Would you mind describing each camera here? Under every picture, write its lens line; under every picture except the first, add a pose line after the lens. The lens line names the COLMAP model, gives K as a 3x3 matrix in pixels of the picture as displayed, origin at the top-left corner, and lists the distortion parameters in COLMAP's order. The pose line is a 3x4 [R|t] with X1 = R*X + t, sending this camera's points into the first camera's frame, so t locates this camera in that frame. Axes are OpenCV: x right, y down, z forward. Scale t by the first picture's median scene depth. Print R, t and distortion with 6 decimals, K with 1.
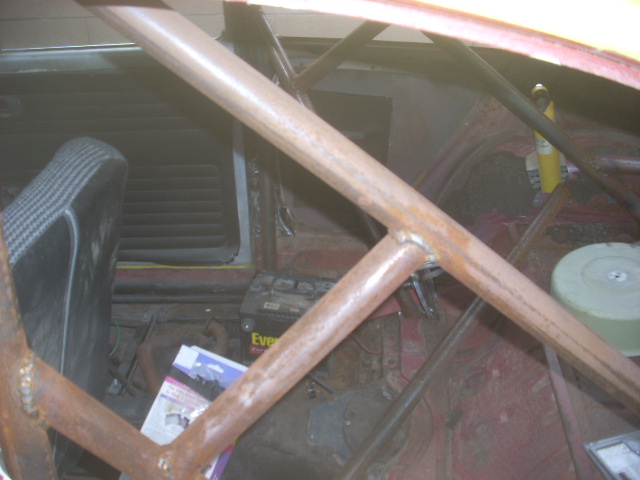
lens RADIAL K [[685.2, 0, 320.0], [0, 685.2, 240.0], [0, 0, 1]] dist [-0.189580, 0.161977]
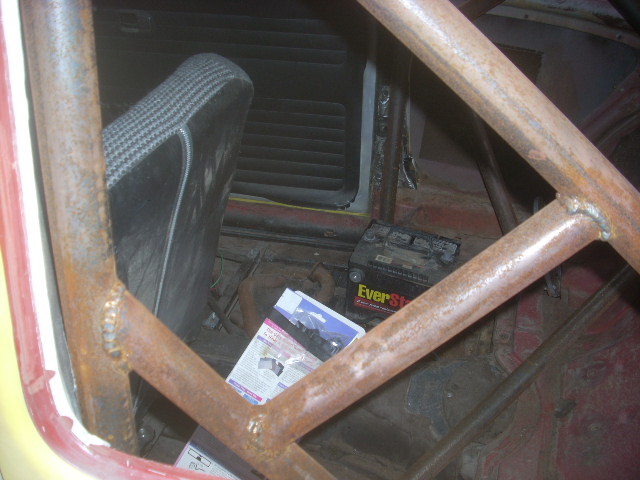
lens RADIAL K [[685.2, 0, 320.0], [0, 685.2, 240.0], [0, 0, 1]] dist [-0.189580, 0.161977]
pose [[0.979278, 0.133217, -0.152535, -0.031273], [-0.121635, 0.989104, 0.082938, 0.004568], [0.161922, -0.062666, 0.984812, 0.103228]]
